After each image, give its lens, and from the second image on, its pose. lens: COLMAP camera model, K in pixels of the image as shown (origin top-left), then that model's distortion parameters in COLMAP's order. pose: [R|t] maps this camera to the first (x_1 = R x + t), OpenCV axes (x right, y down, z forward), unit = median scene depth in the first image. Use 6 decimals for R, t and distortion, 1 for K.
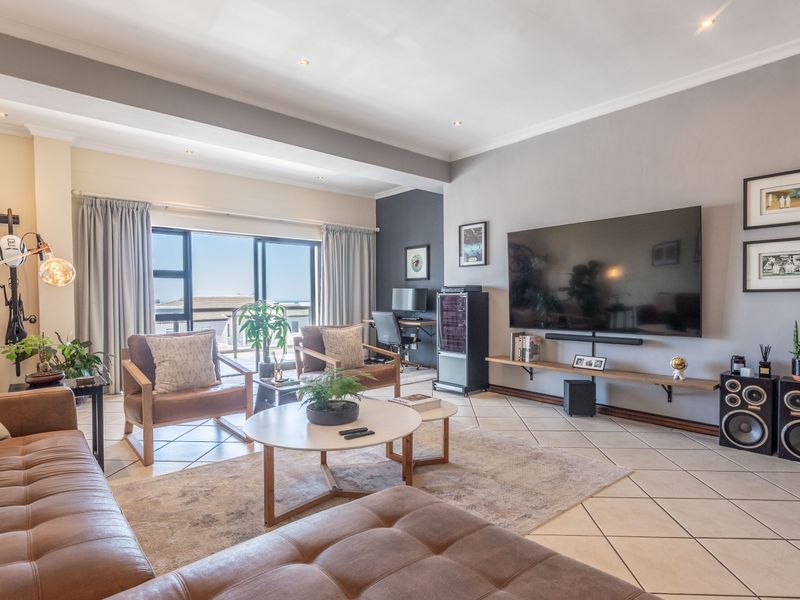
lens RADIAL K [[444.3, 0, 406.6], [0, 444.3, 302.8], [0, 0, 1]] dist [0.000159, -0.001758]
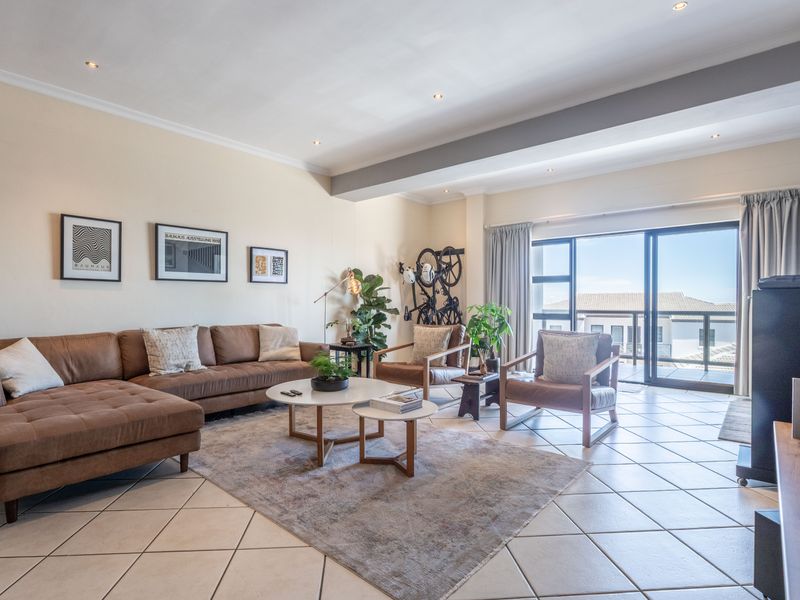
lens RADIAL K [[444.3, 0, 400.4], [0, 444.3, 303.5], [0, 0, 1]] dist [0.000159, -0.001758]
pose [[0.139781, 0.004603, -0.990172, 0.765536], [-0.012732, 0.999915, 0.002851, 0.000970], [0.990101, 0.012209, 0.139827, 0.622143]]
